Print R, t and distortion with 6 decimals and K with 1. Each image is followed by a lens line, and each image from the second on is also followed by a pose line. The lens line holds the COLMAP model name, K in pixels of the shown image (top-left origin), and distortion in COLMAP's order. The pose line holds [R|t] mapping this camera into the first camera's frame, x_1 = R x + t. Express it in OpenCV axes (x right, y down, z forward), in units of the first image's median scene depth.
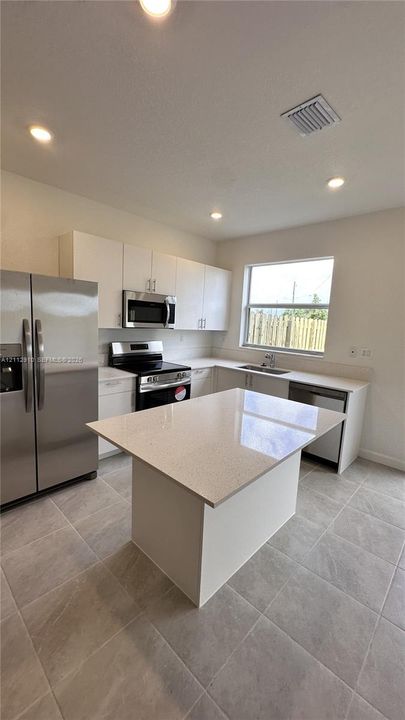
lens RADIAL K [[286.9, 0, 202.5], [0, 286.9, 360.0], [0, 0, 1]] dist [-0.001406, 0.000031]
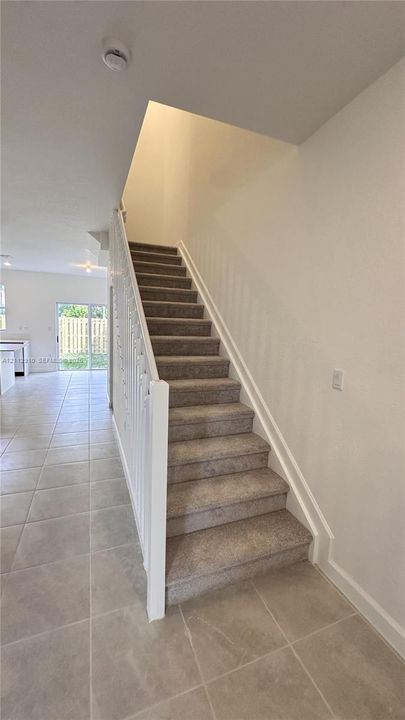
lens RADIAL K [[286.9, 0, 202.5], [0, 286.9, 360.0], [0, 0, 1]] dist [-0.001406, 0.000031]
pose [[0.420533, -0.137575, 0.896786, -0.914146], [0.106169, 0.989108, 0.101952, 0.138444], [-0.901044, 0.052337, 0.430558, -1.240432]]
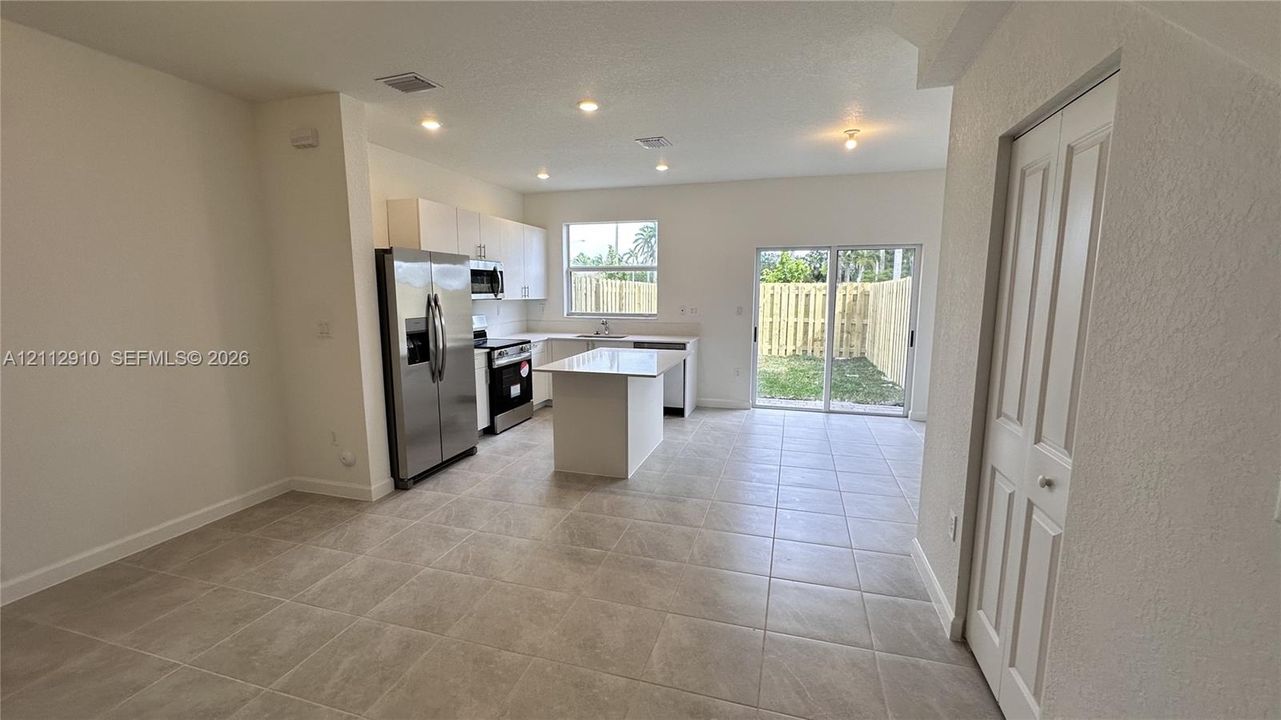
lens RADIAL K [[510.5, 0, 640.5], [0, 510.5, 360.0], [0, 0, 1]] dist [-0.001406, 0.000031]
pose [[0.890733, -0.108837, 0.441303, -0.455126], [0.104148, 0.993949, 0.034919, 0.068865], [-0.442433, 0.014857, 0.896678, -0.611478]]
